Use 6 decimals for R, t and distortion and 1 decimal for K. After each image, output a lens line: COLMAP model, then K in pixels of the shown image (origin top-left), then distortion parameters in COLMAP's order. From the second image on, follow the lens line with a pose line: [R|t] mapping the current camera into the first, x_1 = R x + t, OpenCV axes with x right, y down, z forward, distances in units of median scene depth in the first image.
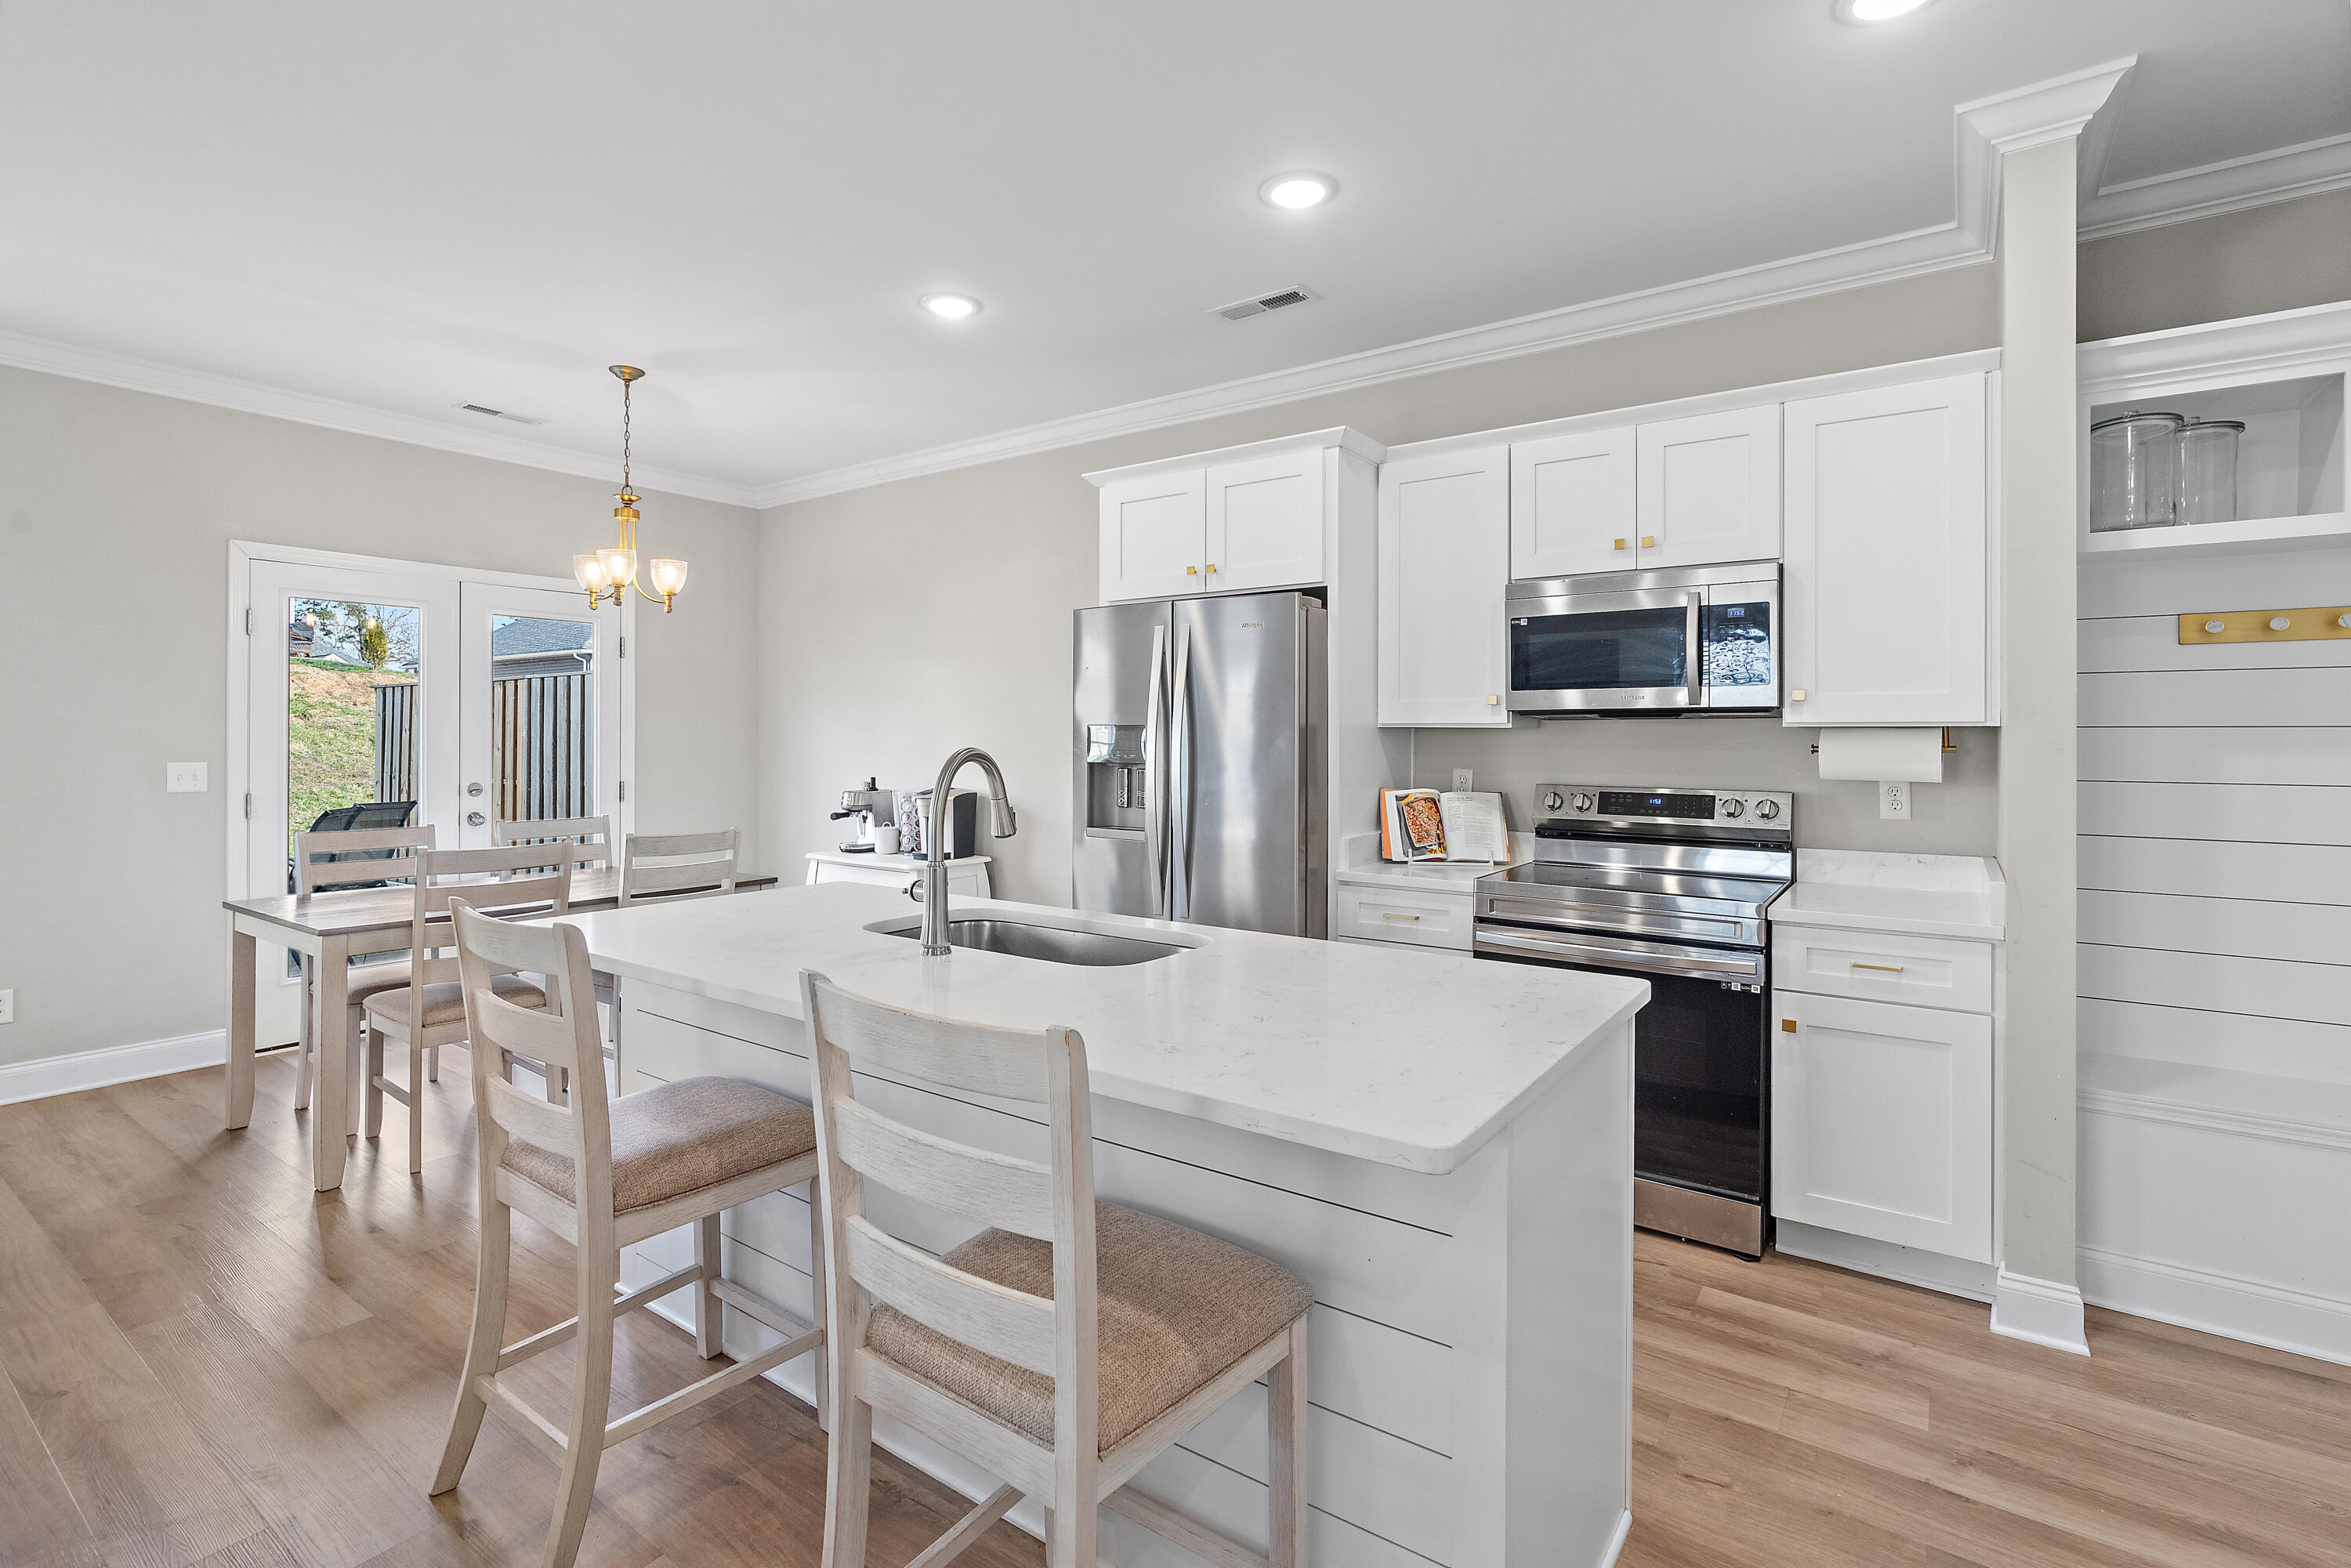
lens RADIAL K [[1095.4, 0, 1175.5], [0, 1095.4, 731.9], [0, 0, 1]] dist [-0.000768, 0.000195]
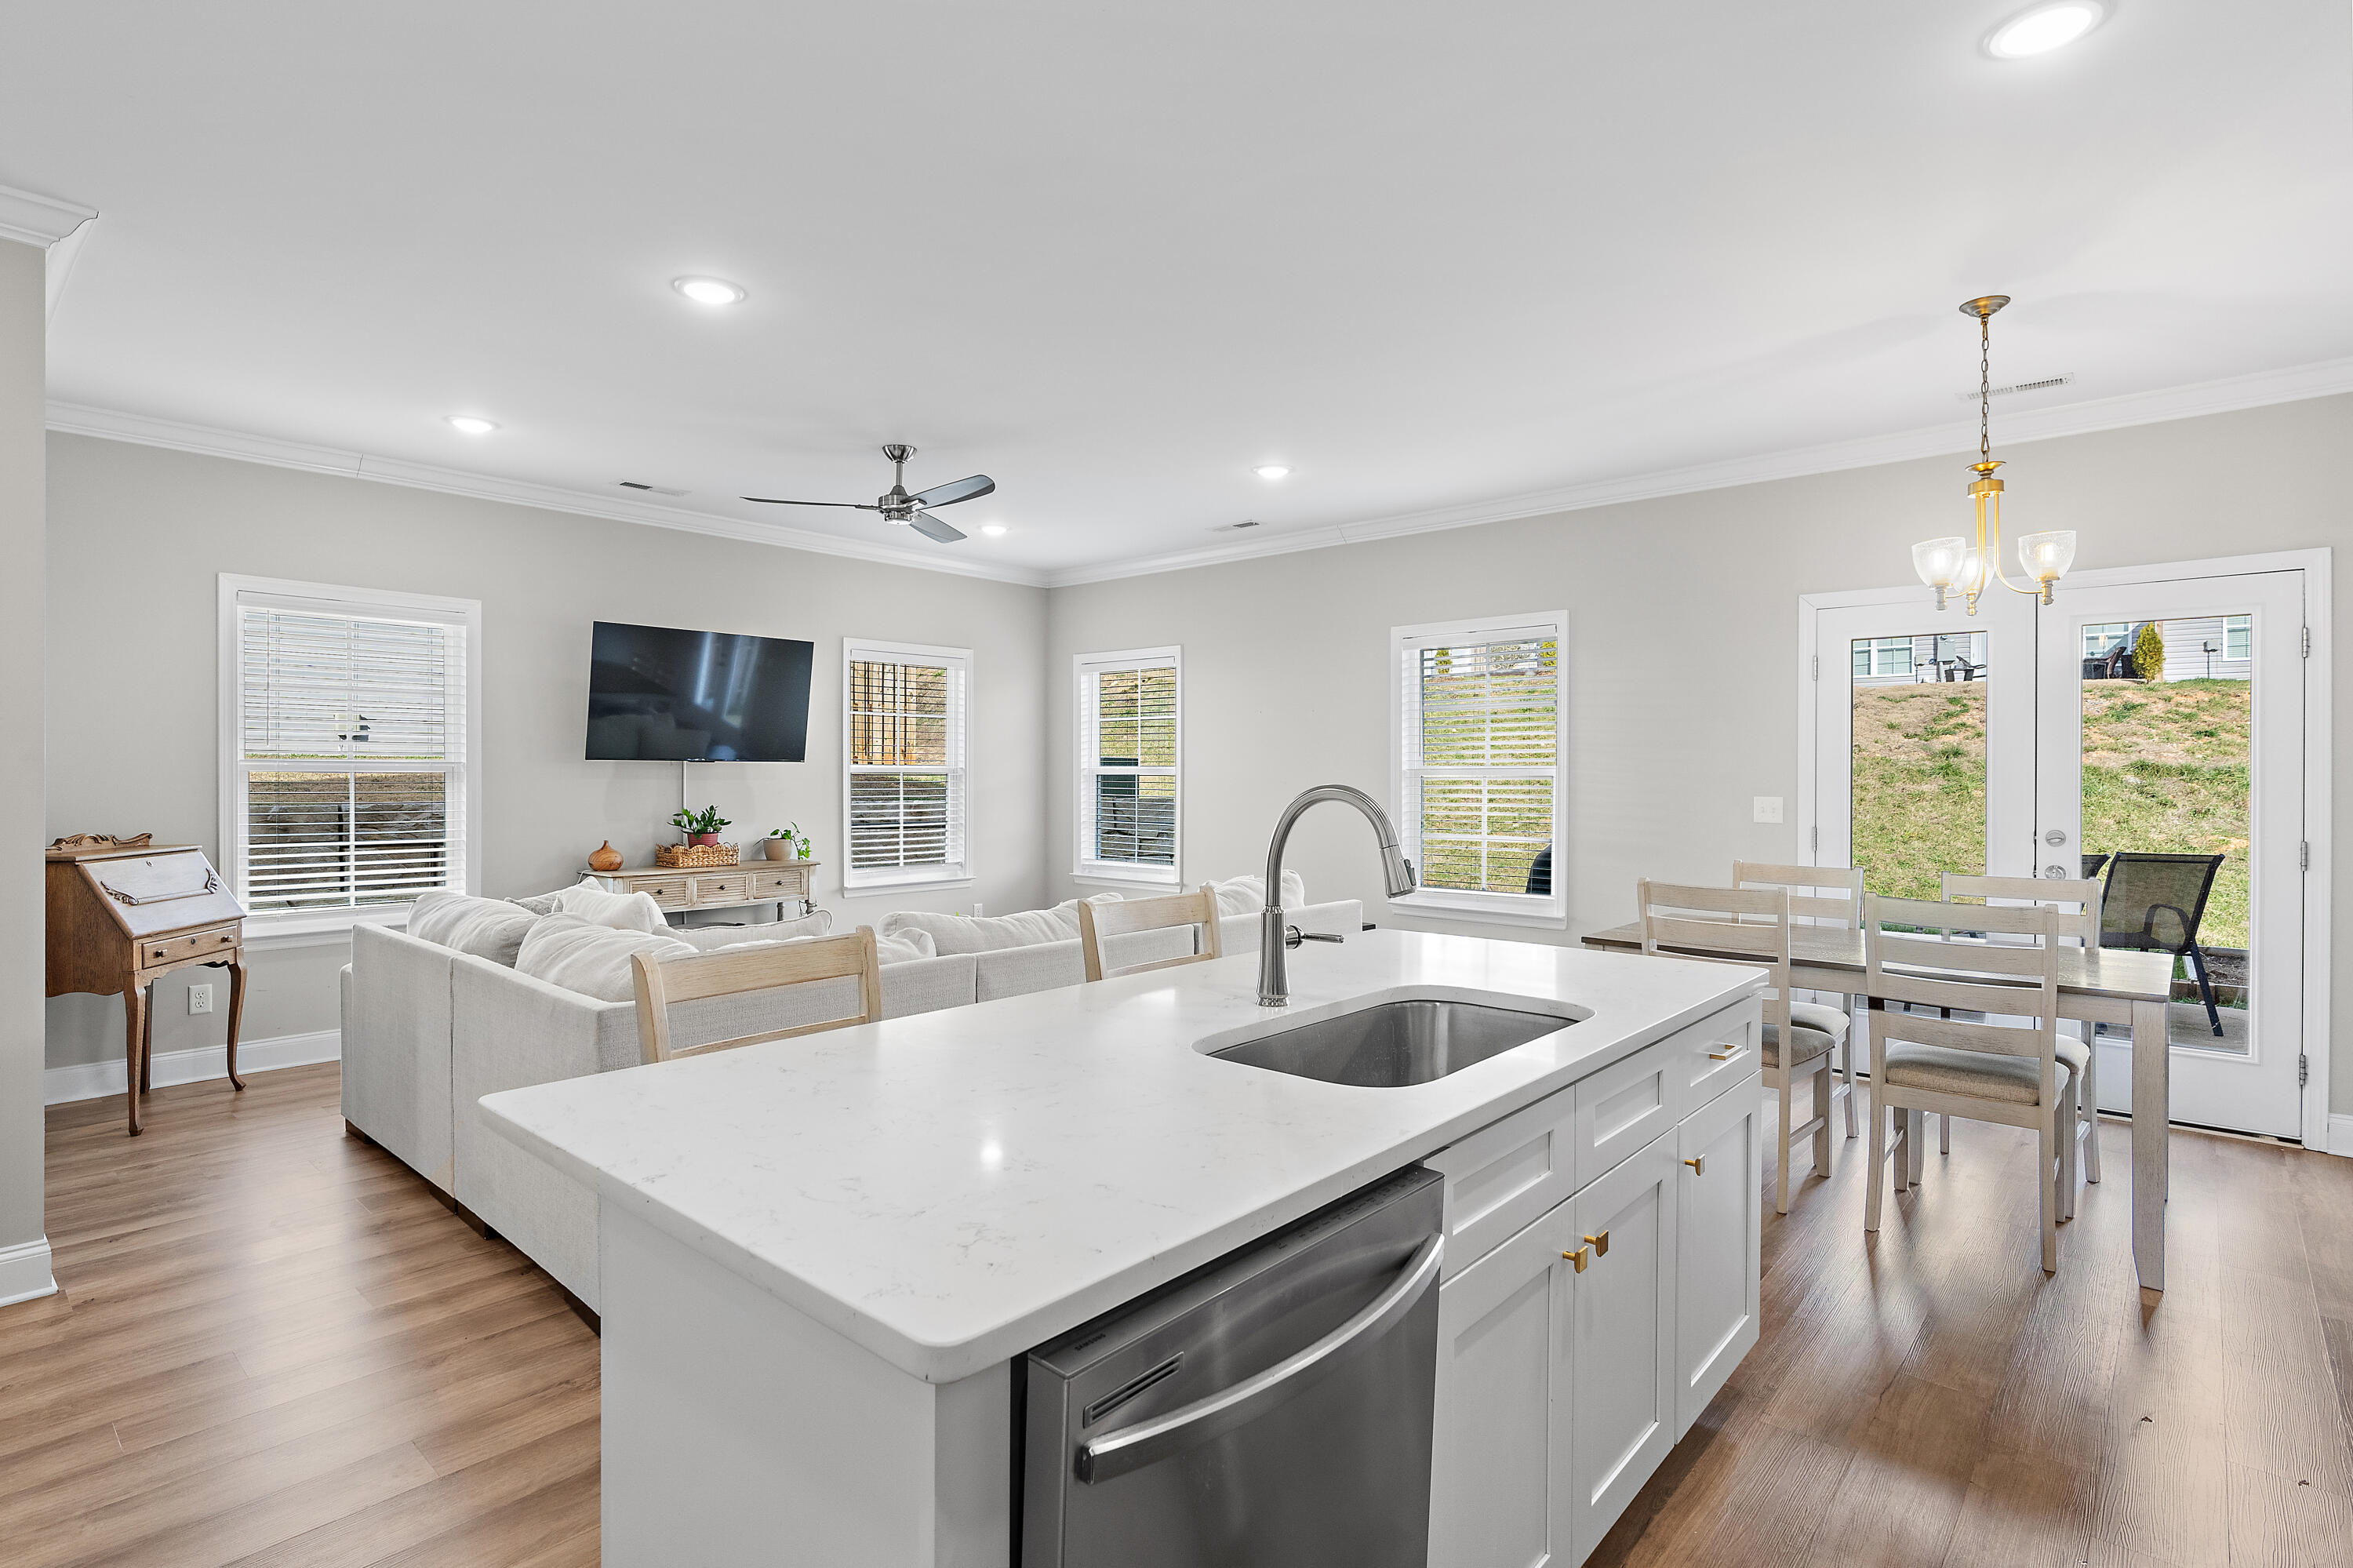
lens RADIAL K [[1165.3, 0, 1163.8], [0, 1165.3, 773.8], [0, 0, 1]] dist [-0.003088, 0.000837]
pose [[-0.105454, -0.001285, -0.994423, 0.435493], [0.002031, 0.999997, -0.001507, 0.004828], [0.994422, -0.002179, -0.105451, 0.579322]]
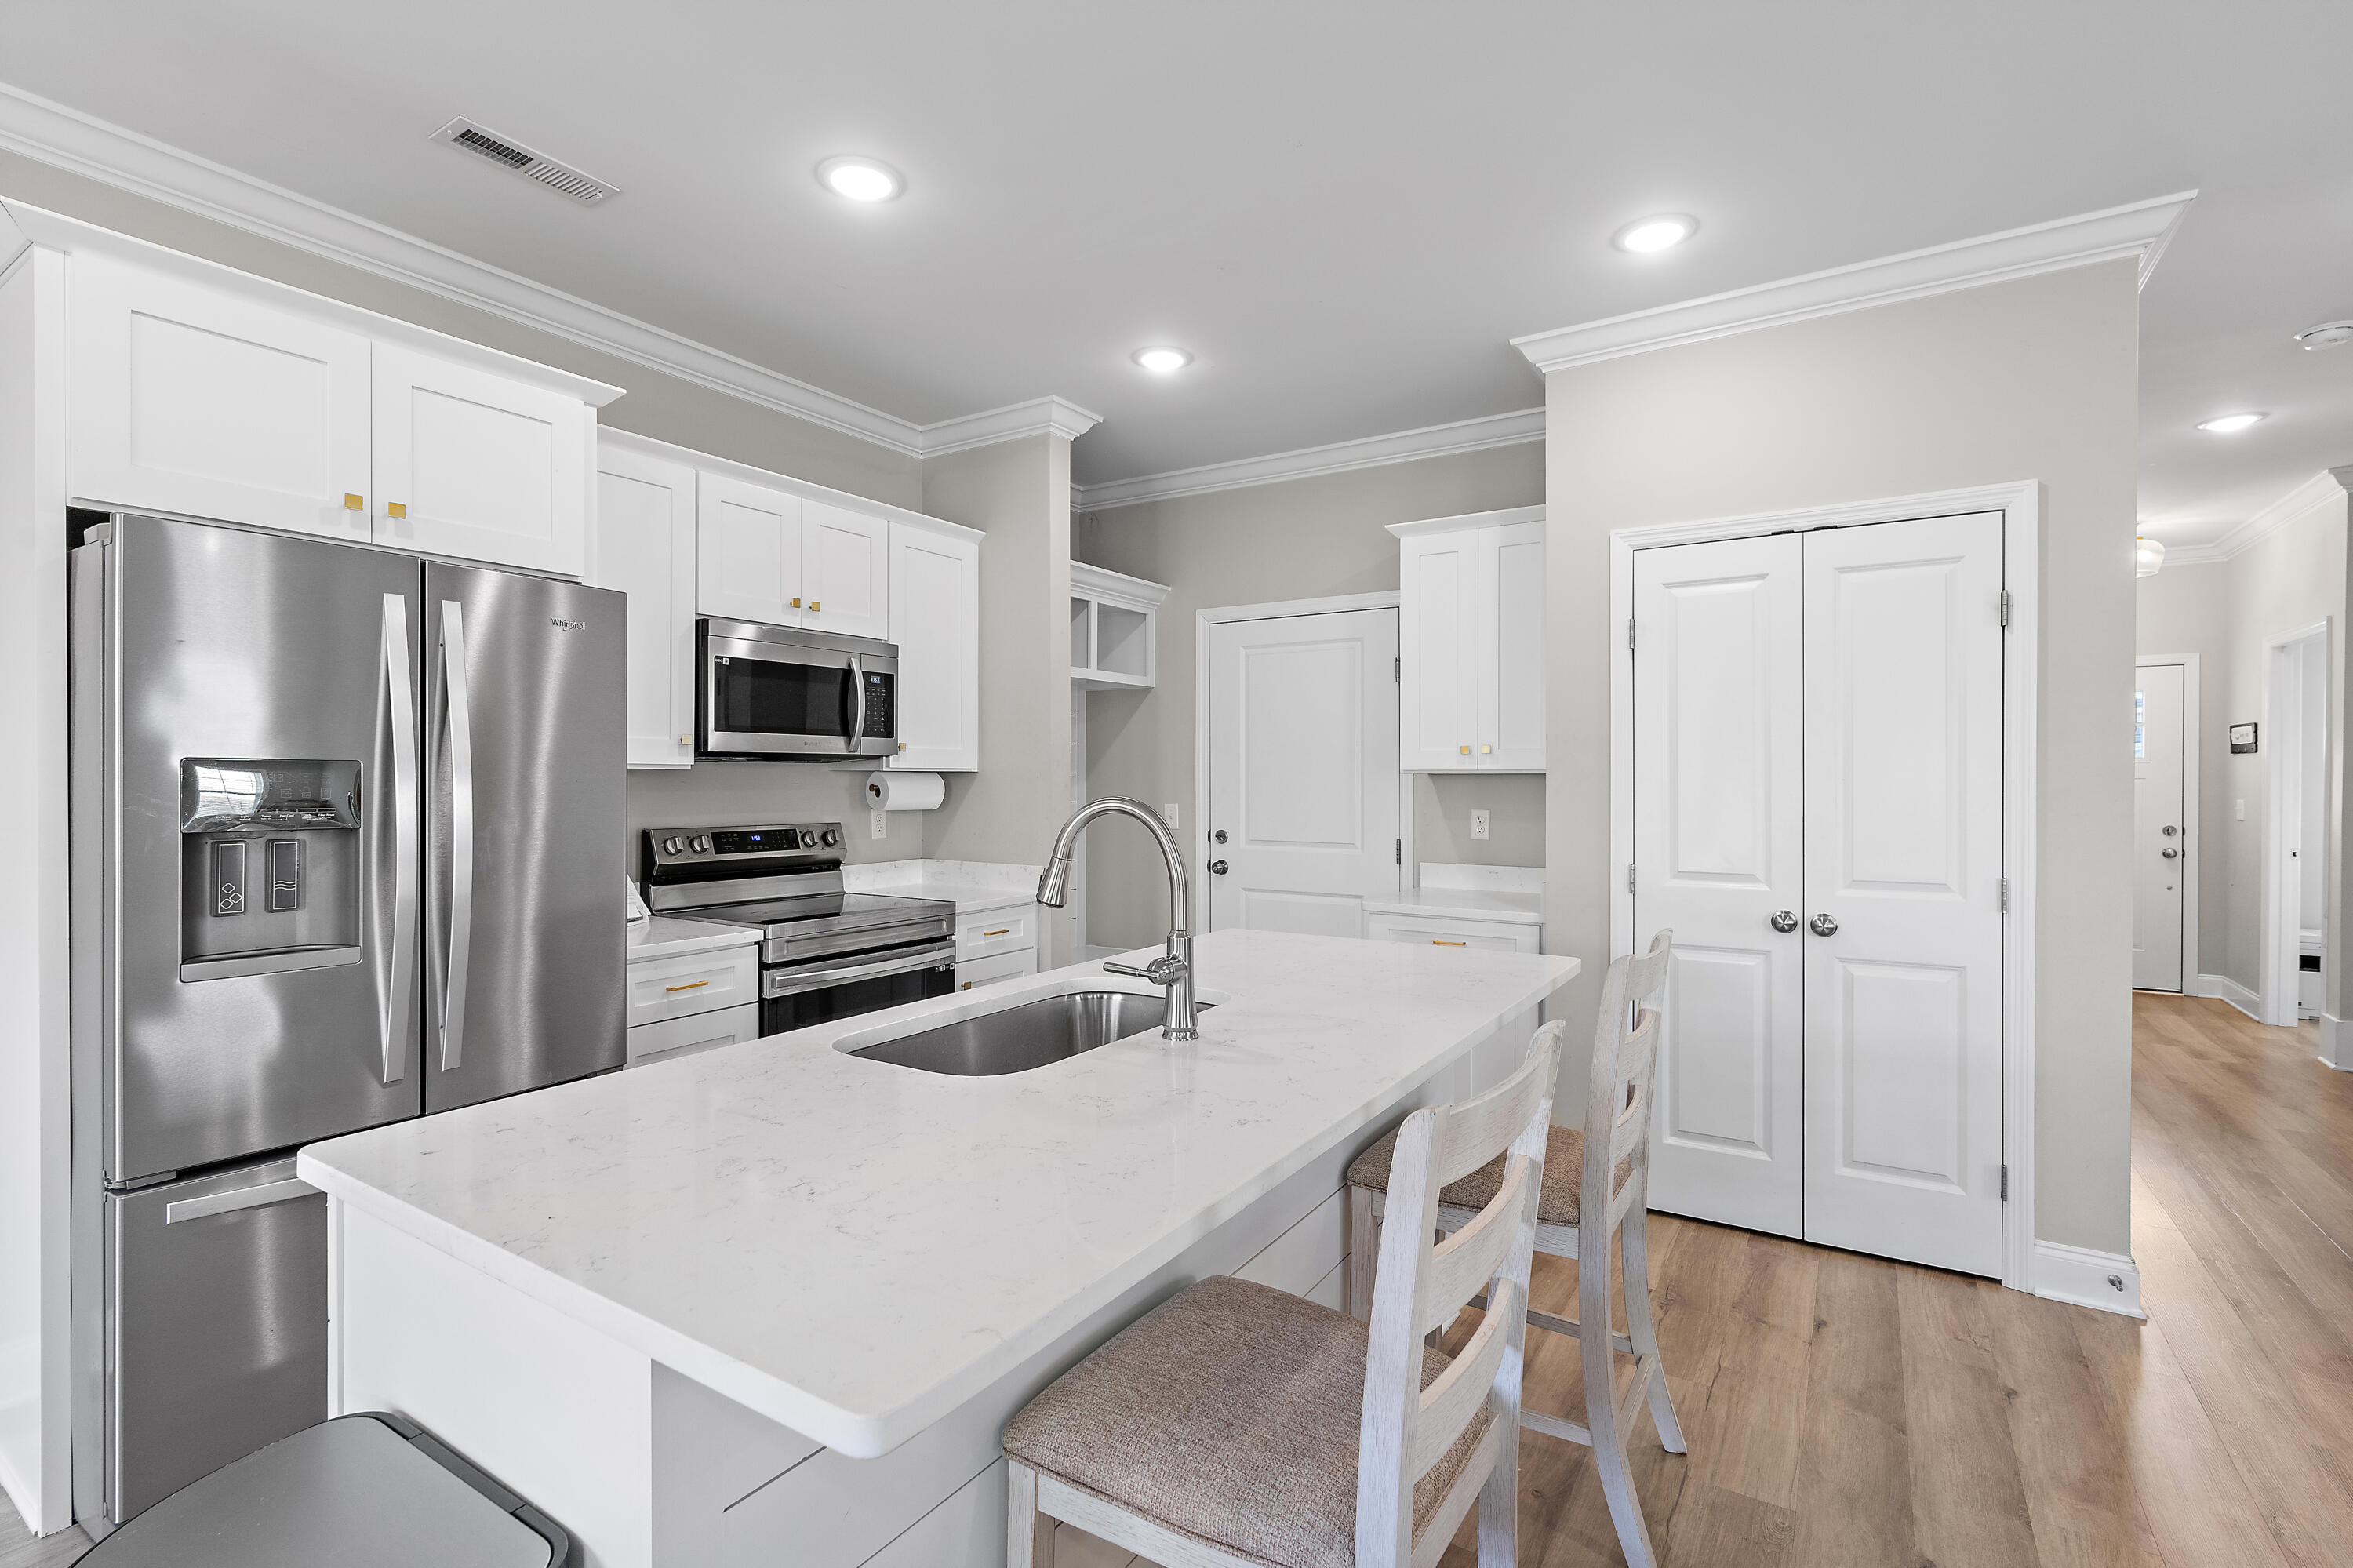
lens RADIAL K [[1075.1, 0, 1170.2], [0, 1075.1, 783.6], [0, 0, 1]] dist [-0.001438, 0.000977]
pose [[-0.053800, -0.007046, 0.998527, -0.605551], [-0.004630, 0.999966, 0.006807, 0.000177], [-0.998541, -0.004257, -0.053830, 0.601988]]
